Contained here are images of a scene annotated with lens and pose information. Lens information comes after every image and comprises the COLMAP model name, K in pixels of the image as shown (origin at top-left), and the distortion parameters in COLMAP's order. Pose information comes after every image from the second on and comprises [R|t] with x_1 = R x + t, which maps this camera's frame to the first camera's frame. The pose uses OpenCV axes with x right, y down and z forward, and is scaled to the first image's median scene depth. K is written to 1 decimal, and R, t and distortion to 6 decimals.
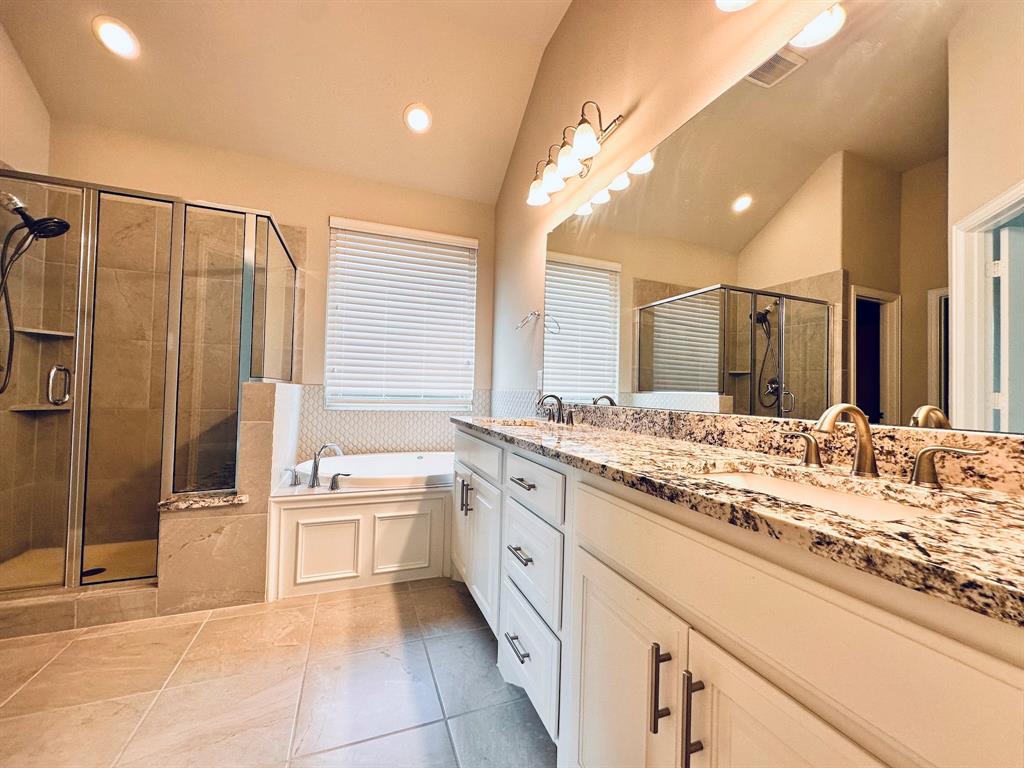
lens RADIAL K [[404.8, 0, 512.0], [0, 404.8, 384.0], [0, 0, 1]] dist [-0.000560, -0.000034]
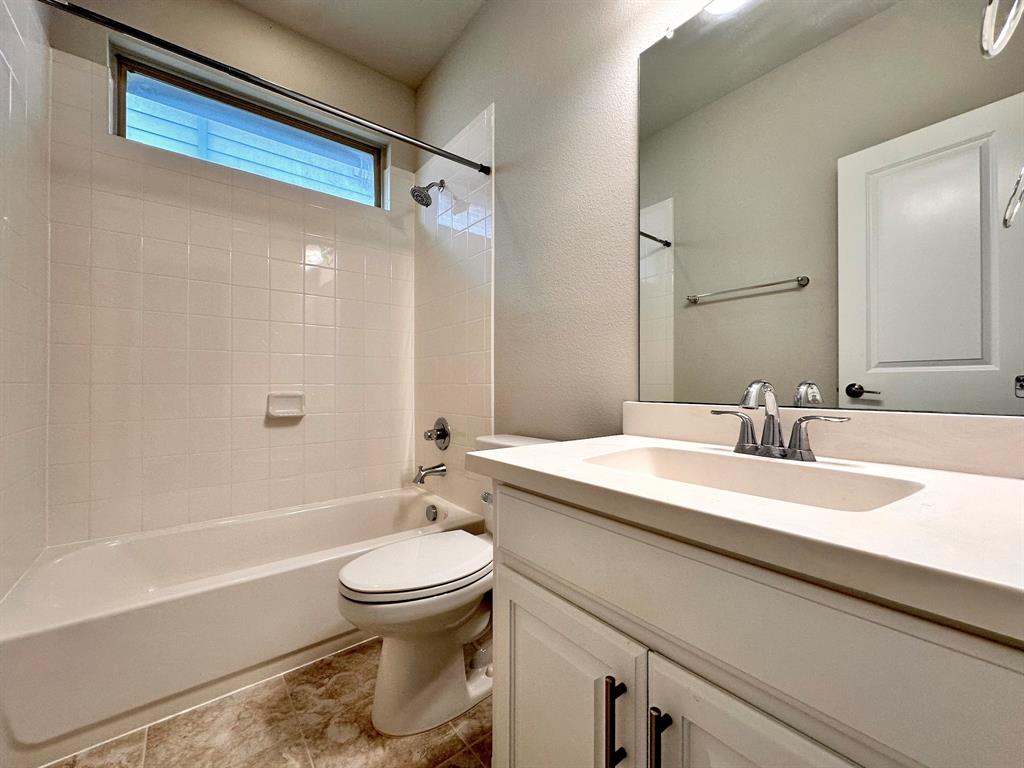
lens RADIAL K [[410.5, 0, 512.0], [0, 410.5, 384.0], [0, 0, 1]] dist [0.001758, 0.000149]
pose [[0.952620, -0.021822, 0.303380, -0.075060], [0.015819, 0.999628, 0.022229, 0.026268], [-0.303752, -0.016377, 0.952610, 0.275507]]
